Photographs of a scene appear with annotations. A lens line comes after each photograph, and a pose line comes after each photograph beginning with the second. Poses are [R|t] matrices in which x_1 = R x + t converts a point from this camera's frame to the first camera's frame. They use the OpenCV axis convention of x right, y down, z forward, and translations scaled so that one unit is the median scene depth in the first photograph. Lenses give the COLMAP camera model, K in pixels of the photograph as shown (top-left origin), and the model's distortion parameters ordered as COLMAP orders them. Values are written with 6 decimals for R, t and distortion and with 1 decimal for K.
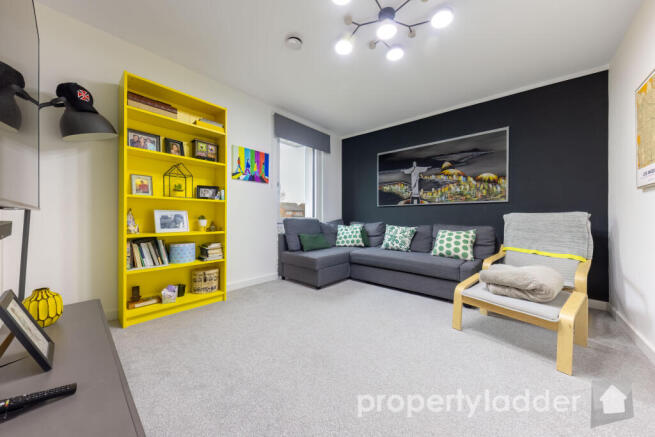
lens RADIAL K [[226.6, 0, 327.5], [0, 226.6, 218.5], [0, 0, 1]] dist [0.022144, -0.005857]
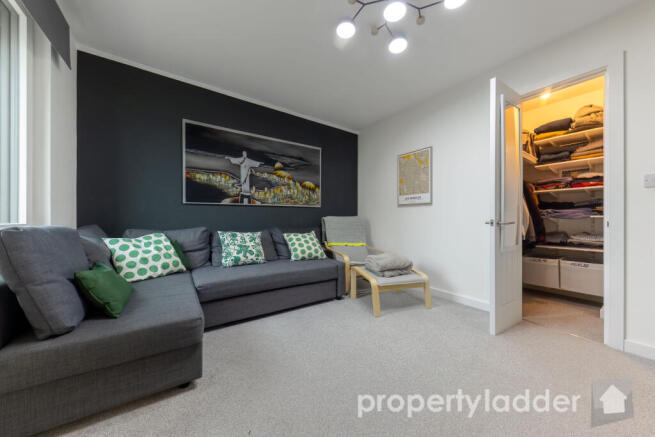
lens RADIAL K [[226.6, 0, 327.5], [0, 226.6, 218.5], [0, 0, 1]] dist [0.022144, -0.005857]
pose [[0.256753, -0.003899, 0.966469, -0.357296], [0.005674, 0.999981, 0.002527, -0.012211], [-0.966460, 0.004835, 0.256770, 0.557659]]
